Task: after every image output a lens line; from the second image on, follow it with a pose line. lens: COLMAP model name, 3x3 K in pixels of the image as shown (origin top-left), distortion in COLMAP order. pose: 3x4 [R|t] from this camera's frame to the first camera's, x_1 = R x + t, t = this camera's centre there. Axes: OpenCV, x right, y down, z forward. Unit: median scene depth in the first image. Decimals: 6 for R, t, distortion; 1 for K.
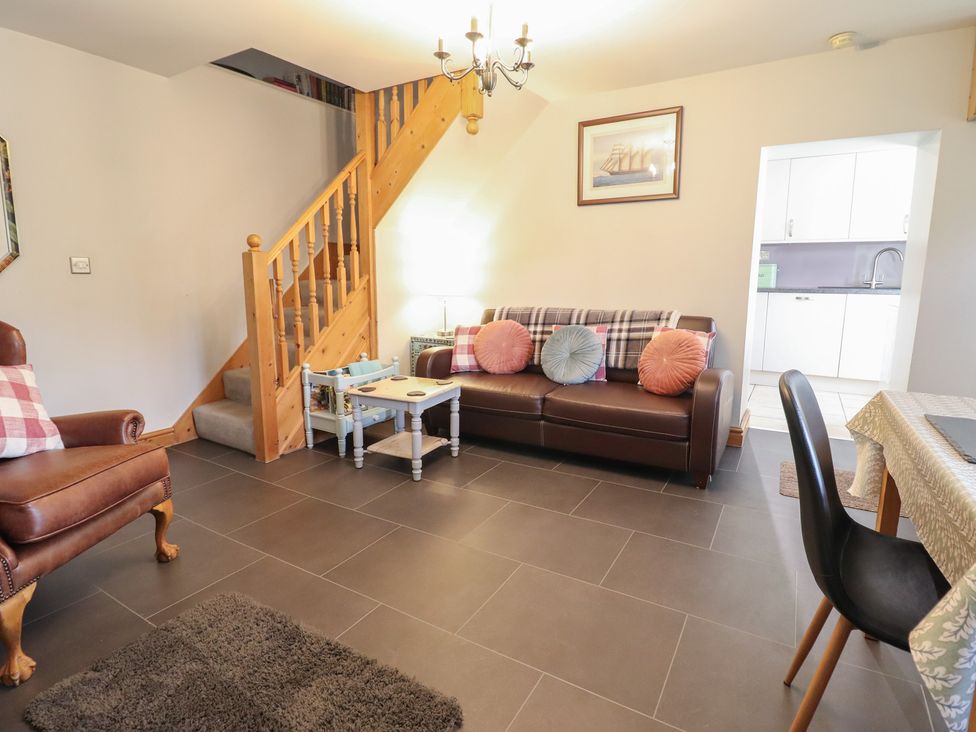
lens RADIAL K [[516.3, 0, 486.7], [0, 516.3, 350.5], [0, 0, 1]] dist [-0.000341, -0.012665]
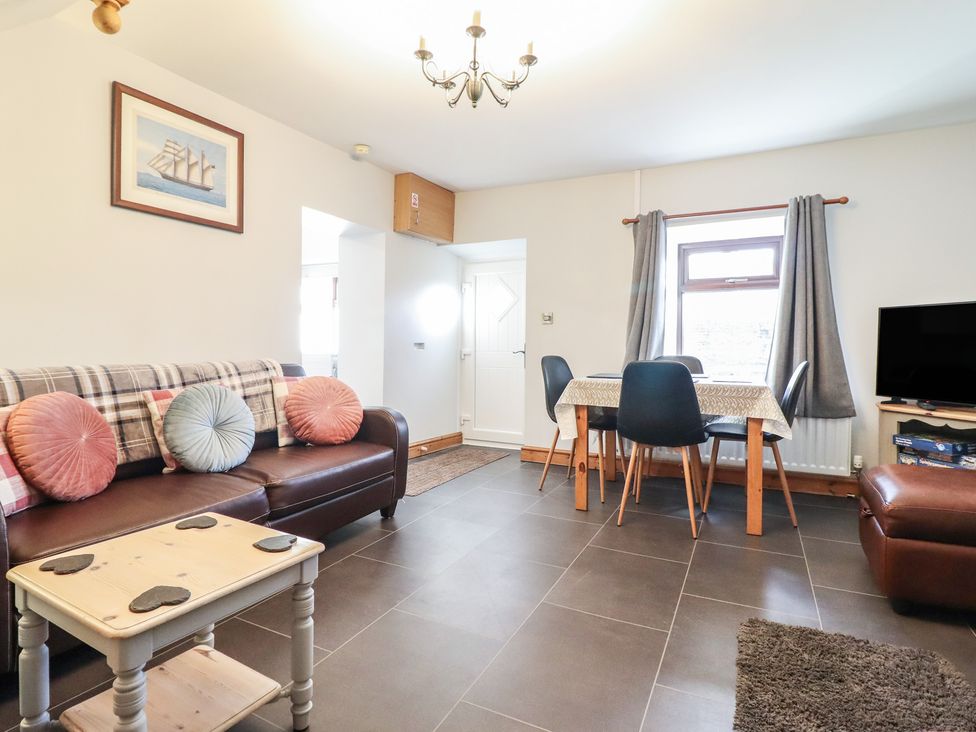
lens RADIAL K [[523.3, 0, 491.4], [0, 523.3, 350.6], [0, 0, 1]] dist [0.001205, -0.014308]
pose [[-0.079500, -0.010052, 0.996784, -0.551604], [0.140474, 0.989858, 0.021186, -0.055356], [-0.986887, 0.141707, -0.077282, 0.671516]]
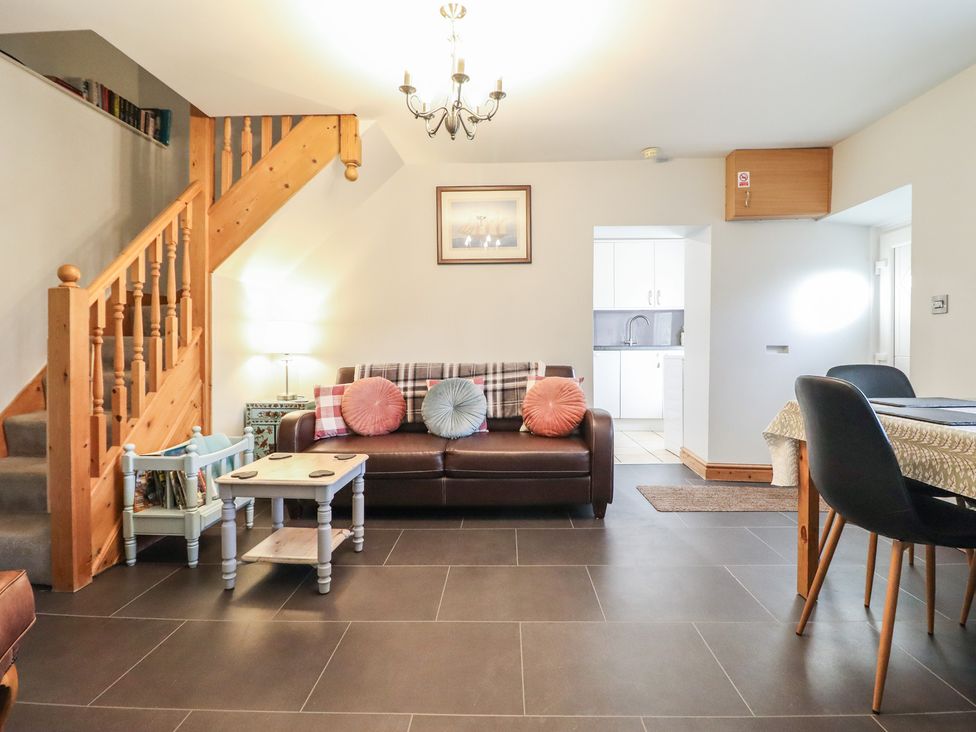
lens RADIAL K [[511.3, 0, 489.8], [0, 511.3, 349.7], [0, 0, 1]] dist [0.000647, -0.016790]
pose [[0.871184, -0.007042, 0.490905, -0.256959], [0.076497, 0.989632, -0.121560, 0.022266], [-0.484960, 0.143454, 0.862691, 0.103747]]
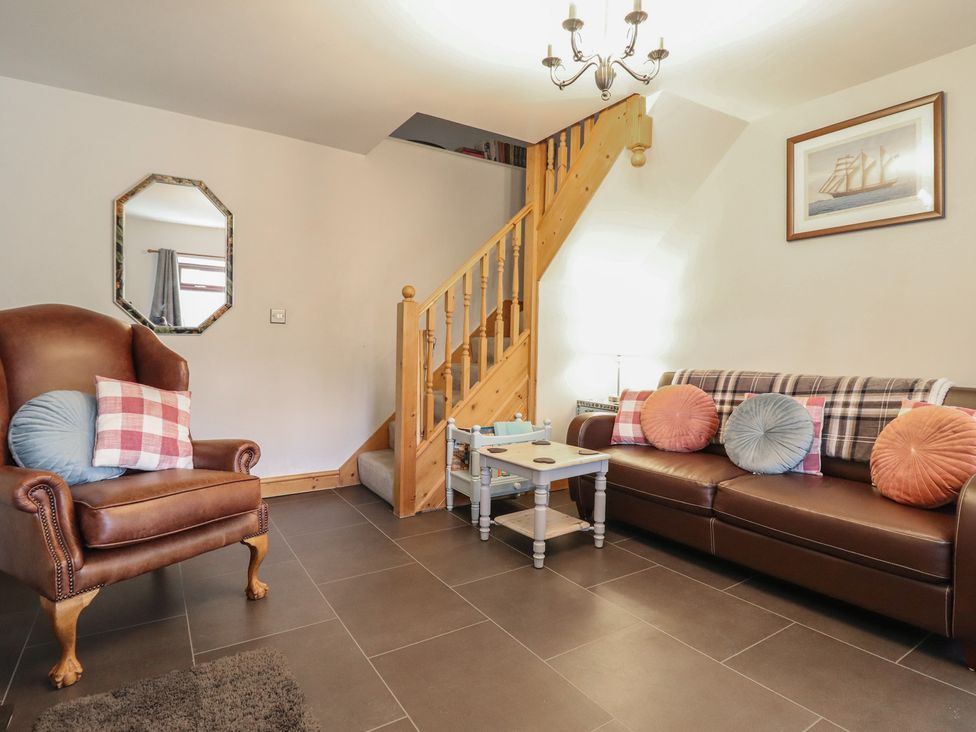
lens RADIAL K [[524.5, 0, 484.8], [0, 524.5, 350.8], [0, 0, 1]] dist [0.001785, -0.015364]
pose [[0.898417, 0.018828, -0.438739, 0.127641], [-0.081799, 0.988770, -0.125070, 0.018201], [0.431458, 0.148253, 0.889868, 0.143224]]
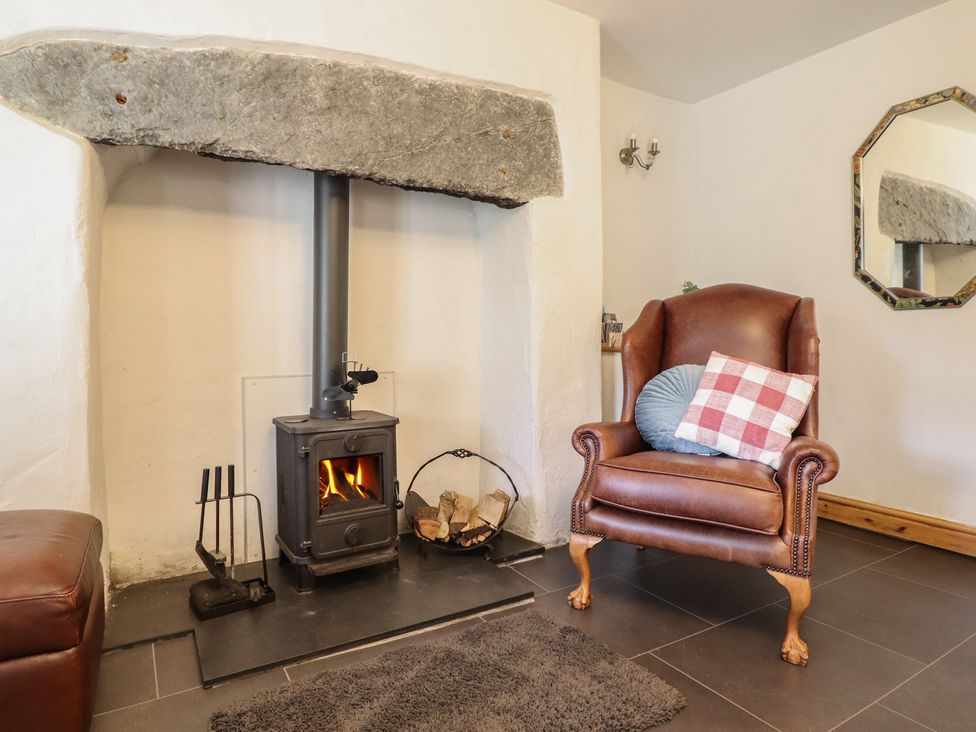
lens RADIAL K [[575.6, 0, 484.3], [0, 575.6, 349.9], [0, 0, 1]] dist [0.002216, -0.013770]
pose [[-0.459106, 0.018527, -0.888188, 0.168255], [-0.129406, 0.987724, 0.087493, -0.019134], [0.878906, 0.155106, -0.451072, 0.575639]]
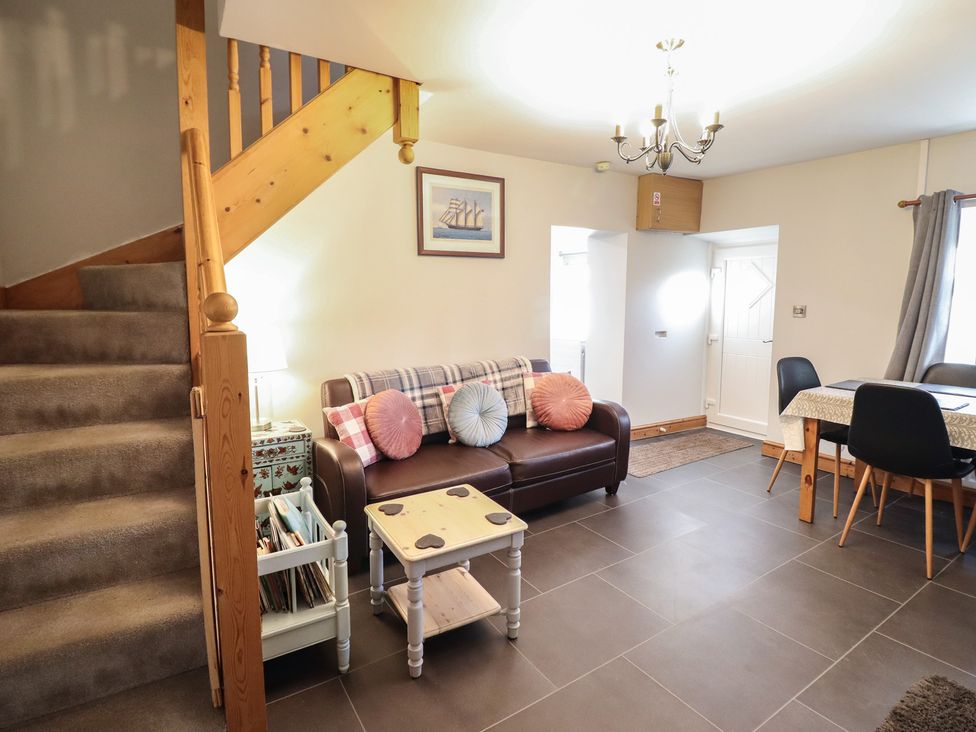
lens RADIAL K [[516.3, 0, 486.7], [0, 516.3, 350.5], [0, 0, 1]] dist [-0.000341, -0.012665]
pose [[0.438152, -0.098129, 0.893529, -0.670046], [0.136996, 0.989701, 0.041513, -0.145837], [-0.888400, 0.104221, 0.447083, 0.544340]]
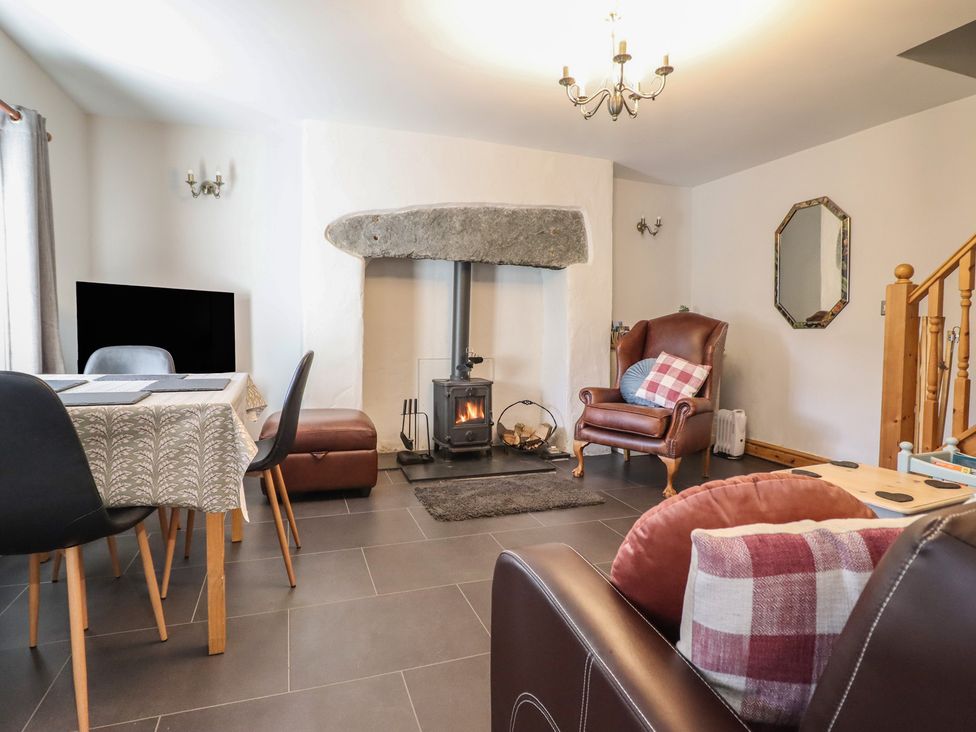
lens RADIAL K [[516.3, 0, 486.7], [0, 516.3, 350.5], [0, 0, 1]] dist [-0.000341, -0.012665]
pose [[-0.629300, 0.024138, -0.776788, 0.553303], [-0.127832, 0.982689, 0.134097, -0.097089], [0.766578, 0.183685, -0.615320, 0.906346]]
